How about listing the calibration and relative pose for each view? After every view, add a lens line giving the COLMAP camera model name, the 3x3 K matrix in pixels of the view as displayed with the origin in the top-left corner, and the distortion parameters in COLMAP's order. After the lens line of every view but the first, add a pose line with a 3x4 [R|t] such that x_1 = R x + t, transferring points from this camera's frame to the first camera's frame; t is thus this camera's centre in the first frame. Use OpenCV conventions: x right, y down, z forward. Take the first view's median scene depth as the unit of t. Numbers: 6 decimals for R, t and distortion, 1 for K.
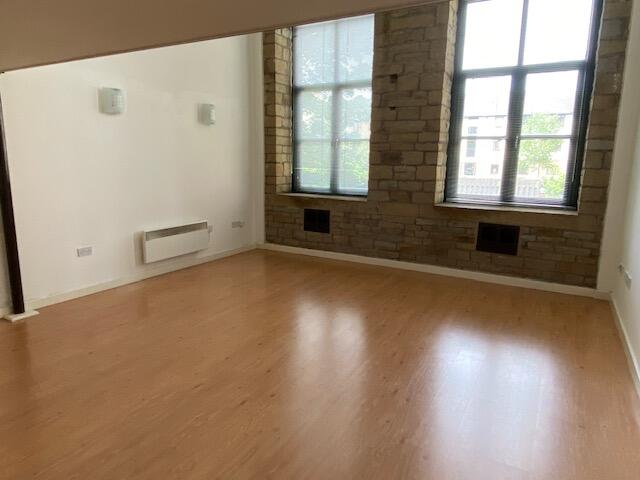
lens RADIAL K [[415.7, 0, 319.8], [0, 415.7, 239.2], [0, 0, 1]] dist [-0.000340, -0.004434]
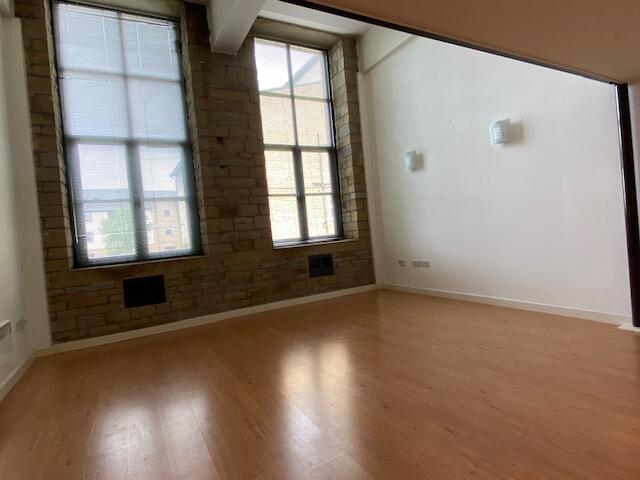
lens RADIAL K [[345.0, 0, 323.1], [0, 345.0, 237.1], [0, 0, 1]] dist [-0.006481, -0.006944]
pose [[0.506479, -0.072445, 0.859204, -0.467724], [0.261191, 0.962537, -0.072808, -0.006111], [-0.821741, 0.261292, 0.506427, 0.378933]]
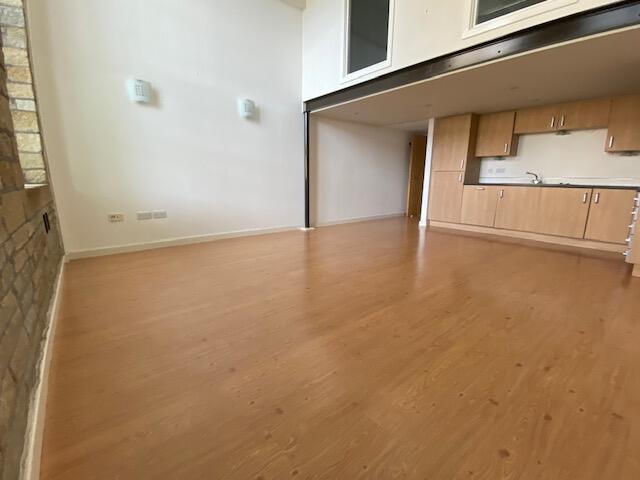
lens RADIAL K [[291.3, 0, 305.8], [0, 291.3, 238.3], [0, 0, 1]] dist [-0.021056, -0.007418]
pose [[-0.932541, -0.086663, 0.350510, -0.137024], [0.054517, 0.925842, 0.373957, -0.124980], [-0.356925, 0.367839, -0.858661, 1.140258]]
